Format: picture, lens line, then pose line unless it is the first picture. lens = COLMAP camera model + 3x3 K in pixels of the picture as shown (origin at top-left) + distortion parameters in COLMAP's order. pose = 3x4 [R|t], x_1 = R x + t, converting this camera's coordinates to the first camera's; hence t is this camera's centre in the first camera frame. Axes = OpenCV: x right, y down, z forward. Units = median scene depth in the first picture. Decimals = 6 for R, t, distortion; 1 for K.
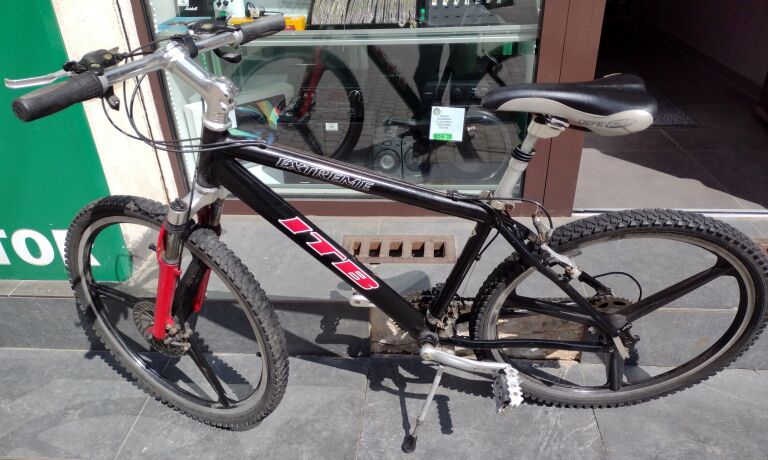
lens RADIAL K [[616.1, 0, 369.7], [0, 616.1, 248.3], [0, 0, 1]] dist [0.034600, -0.032528]
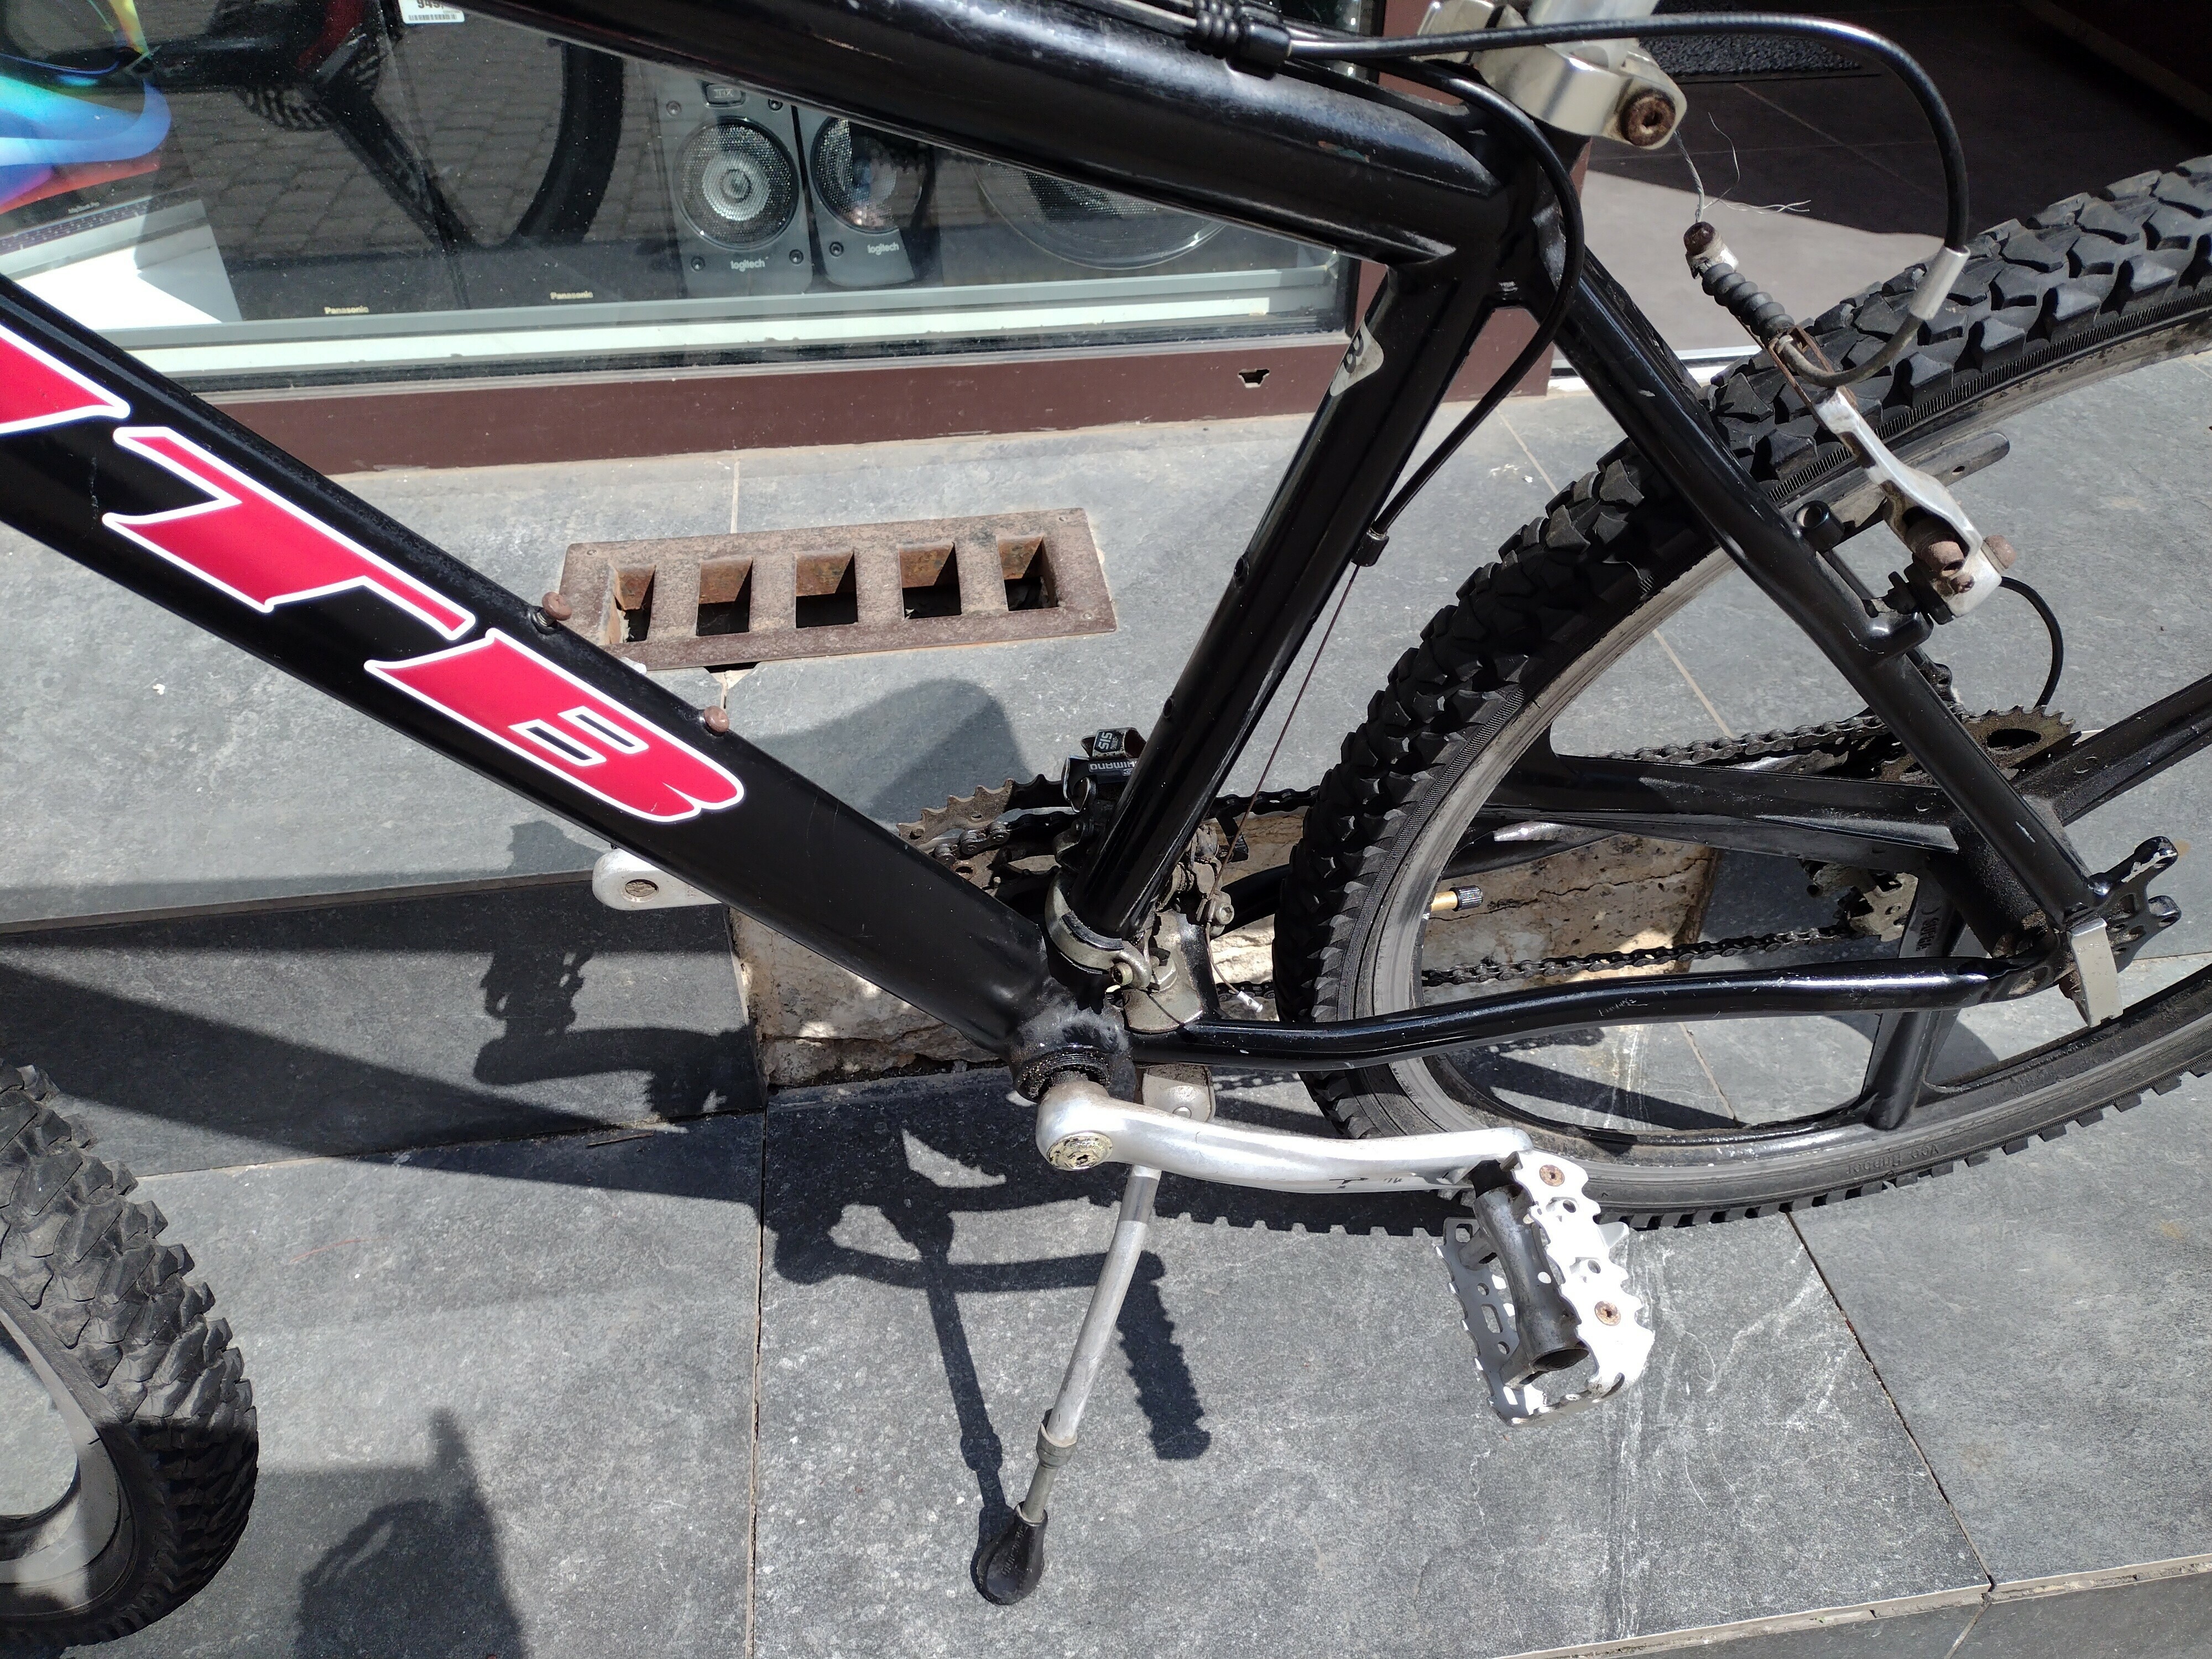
lens RADIAL K [[1709.3, 0, 1147.6], [0, 1709.3, 888.1], [0, 0, 1]] dist [0.063148, -0.078439]
pose [[0.970353, -0.121678, 0.208830, 0.017410], [0.088844, 0.983111, 0.160001, 0.022063], [-0.224772, -0.136704, 0.964774, 0.485668]]
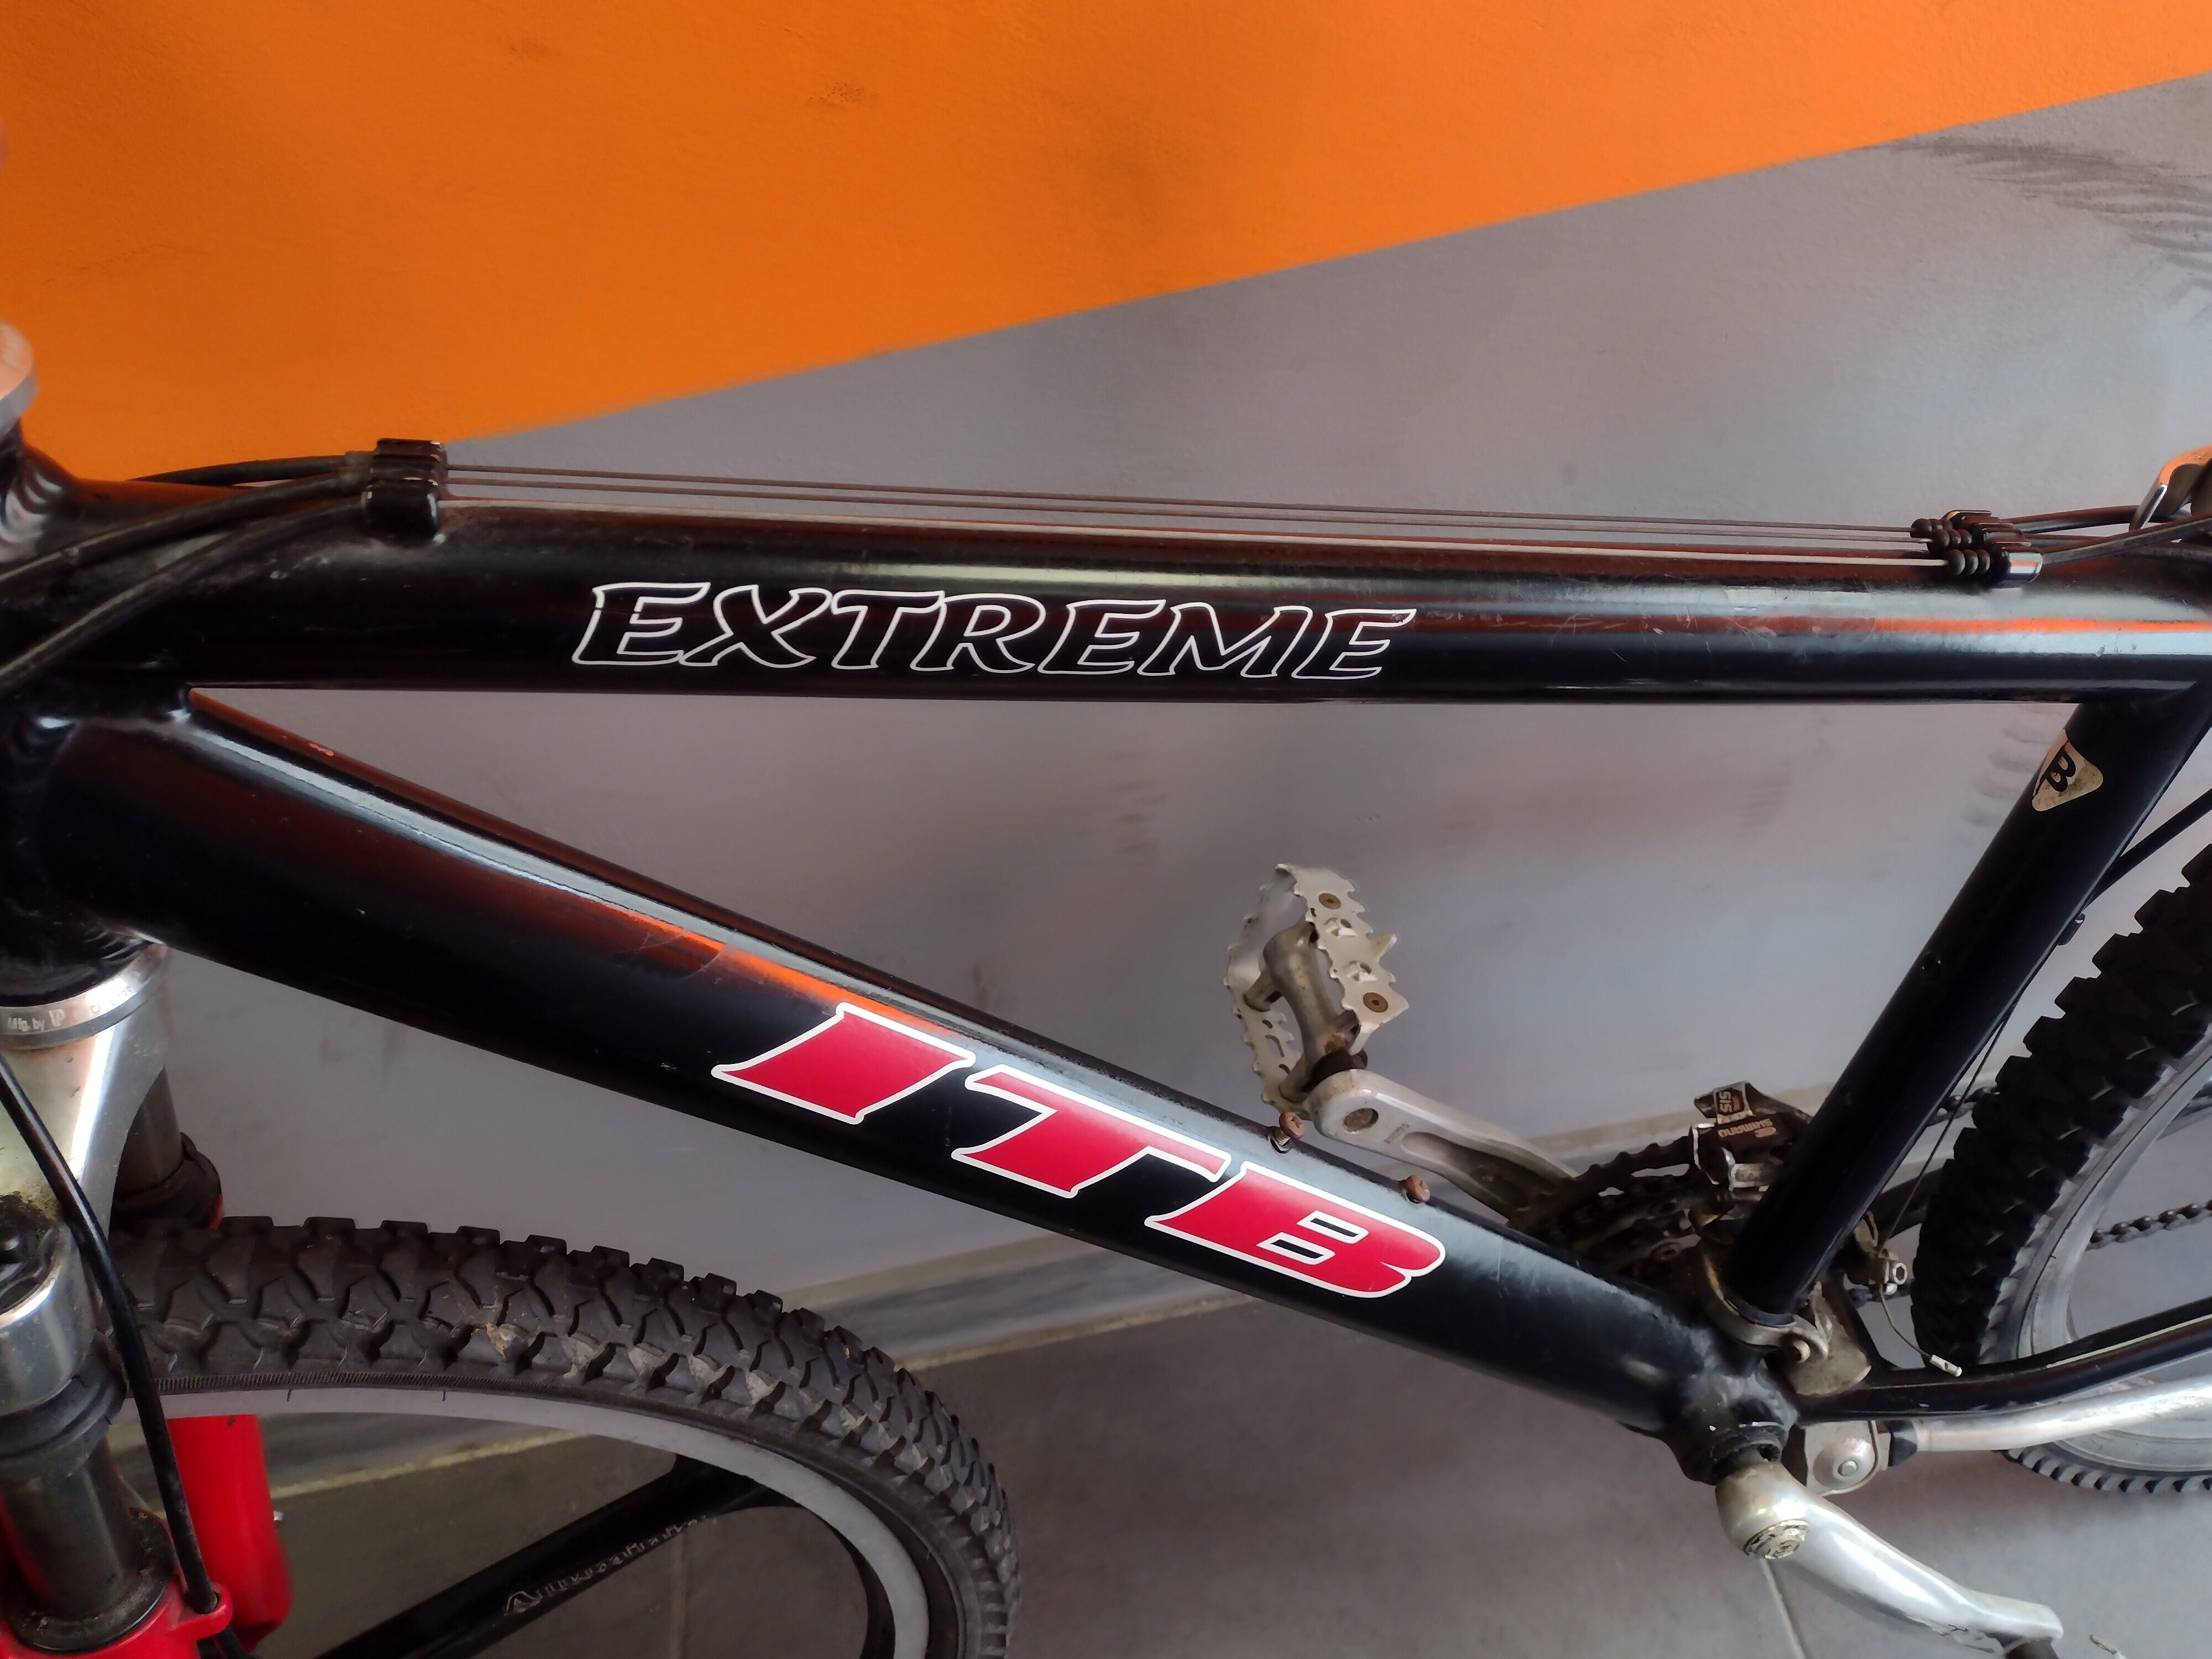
lens RADIAL K [[1762.2, 0, 1143.2], [0, 1762.2, 797.0], [0, 0, 1]] dist [0.038893, -0.057181]
pose [[0.962003, -0.249757, 0.110325, -0.069270], [0.249316, 0.968255, 0.017995, -0.066645], [-0.111317, 0.010194, 0.993733, 0.491202]]
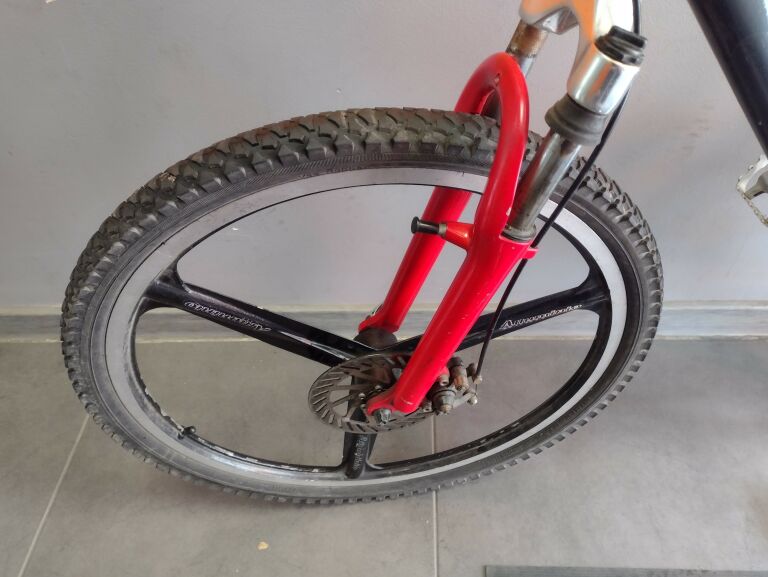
lens RADIAL K [[593.5, 0, 394.9], [0, 593.5, 290.7], [0, 0, 1]] dist [0.063148, -0.078439]
pose [[0.995295, -0.068589, 0.068439, -0.323672], [0.064100, 0.995774, 0.065768, 0.033163], [-0.072661, -0.061072, 0.995485, 0.512775]]
